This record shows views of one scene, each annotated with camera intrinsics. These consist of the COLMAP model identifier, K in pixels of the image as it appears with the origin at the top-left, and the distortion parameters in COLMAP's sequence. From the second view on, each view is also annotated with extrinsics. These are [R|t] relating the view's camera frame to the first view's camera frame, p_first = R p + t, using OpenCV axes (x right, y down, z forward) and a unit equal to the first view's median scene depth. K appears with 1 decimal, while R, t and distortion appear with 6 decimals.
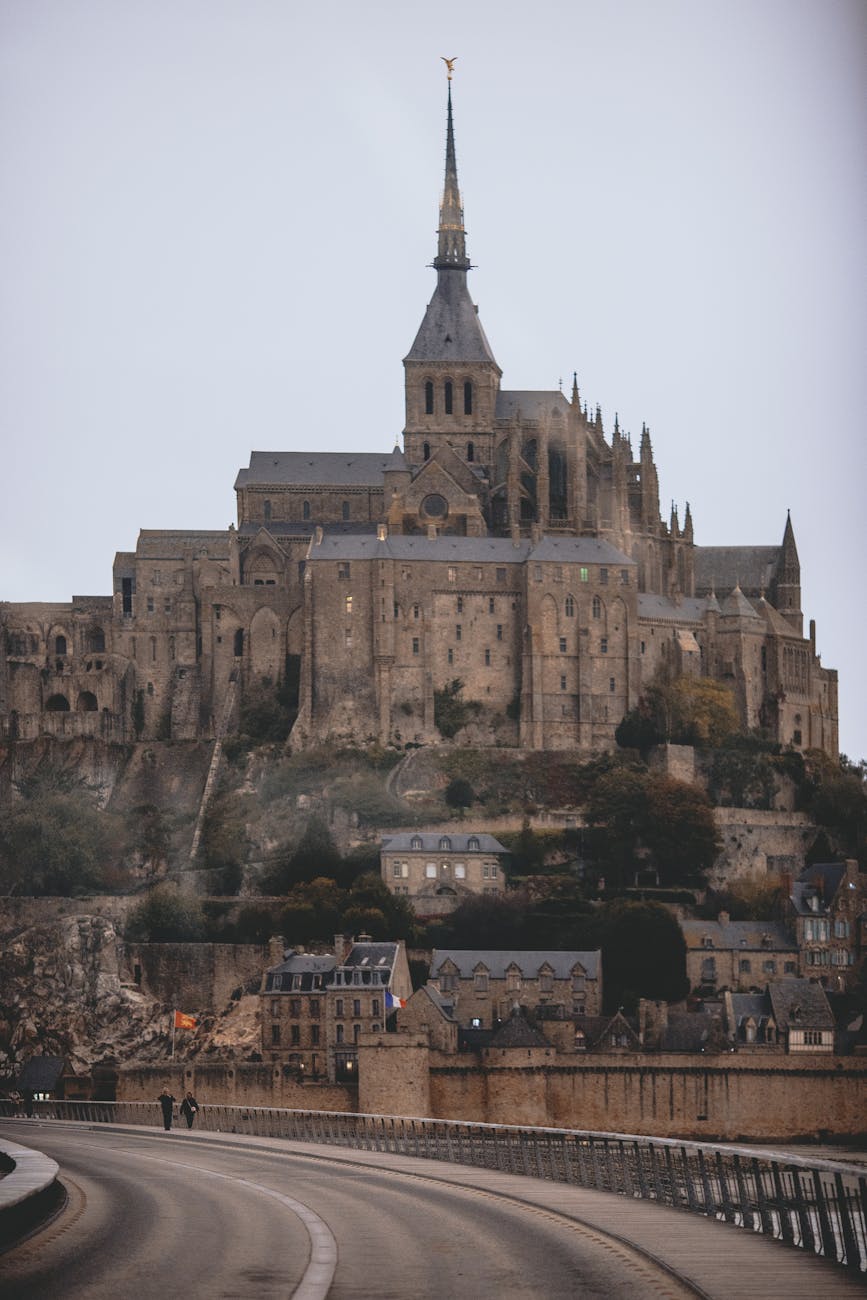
lens RADIAL K [[6371.5, 0, 433.5], [0, 6371.5, 650.0], [0, 0, 1]] dist [-0.298317, -5.766022]
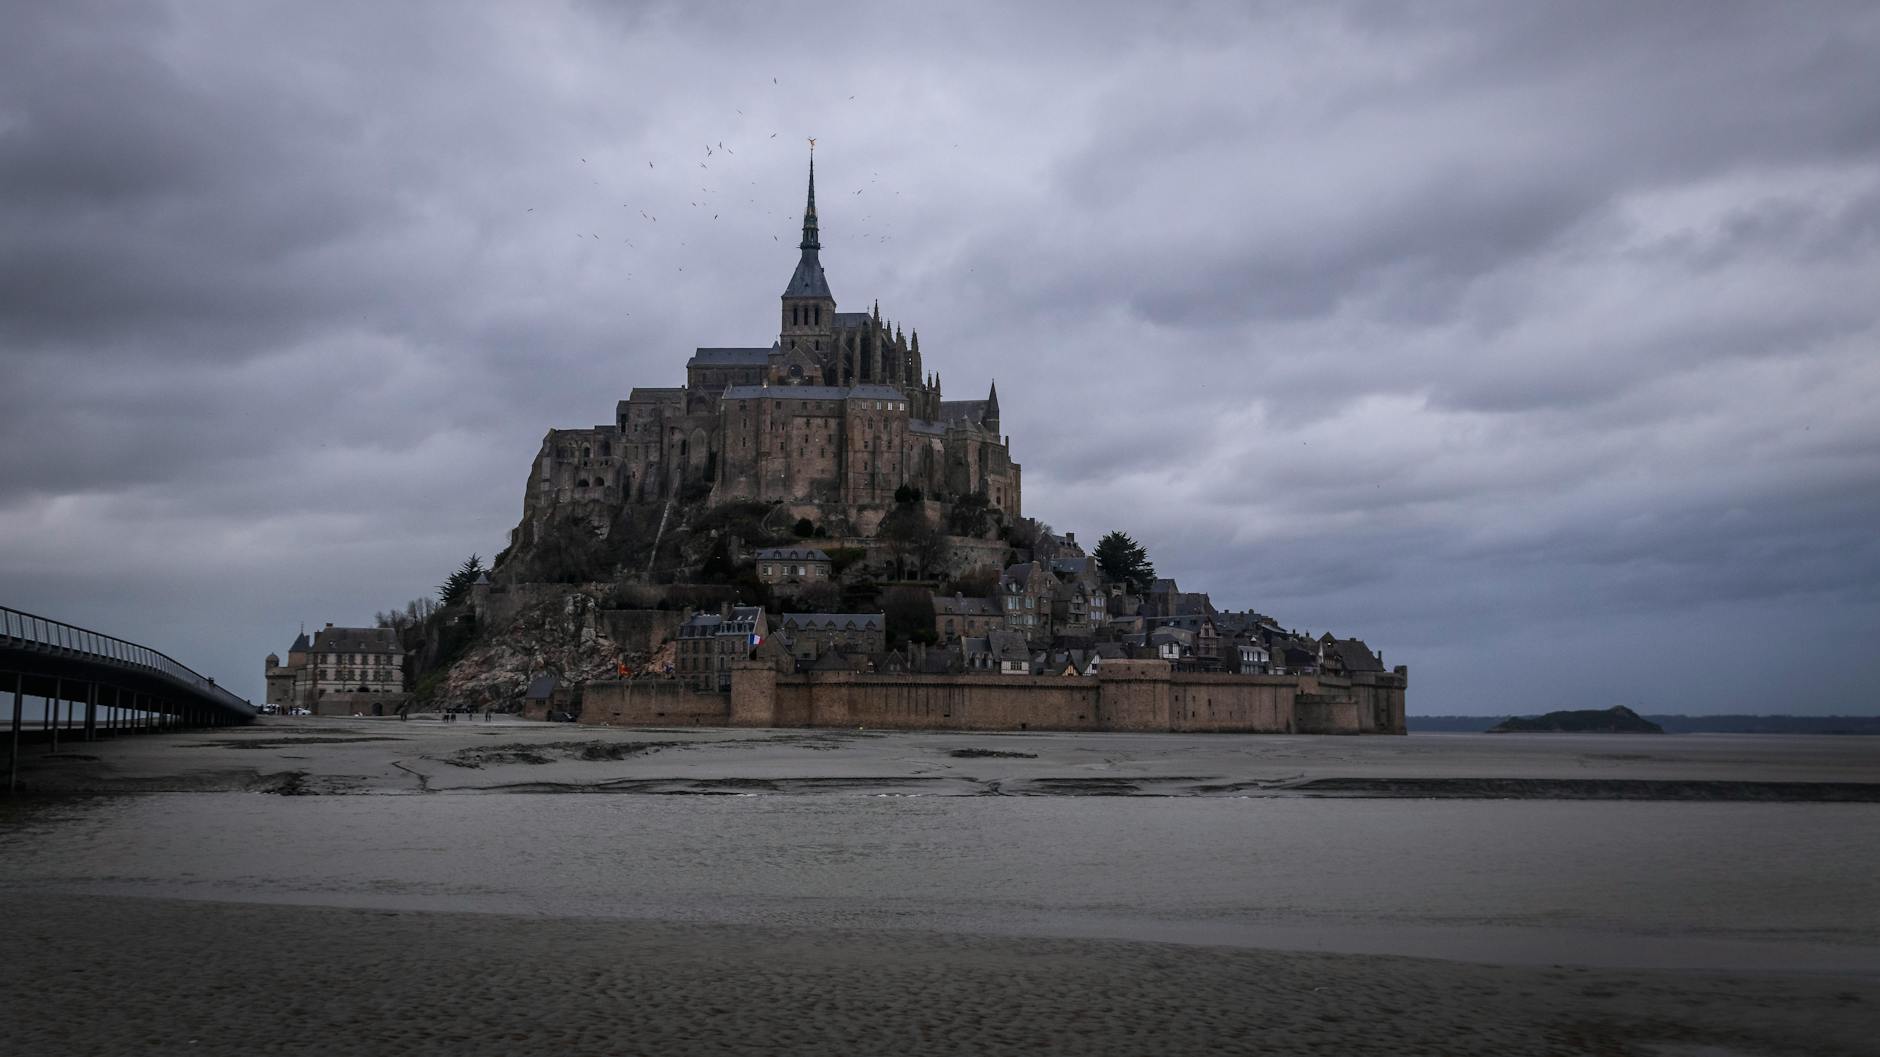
lens RADIAL K [[2103.5, 0, 940.0], [0, 2103.5, 528.5], [0, 0, 1]] dist [-0.029288, -0.005032]
pose [[0.999015, 0.003995, 0.044191, 0.015128], [-0.003218, 0.999839, -0.017628, 0.032140], [-0.044255, 0.017469, 0.998868, 0.420546]]
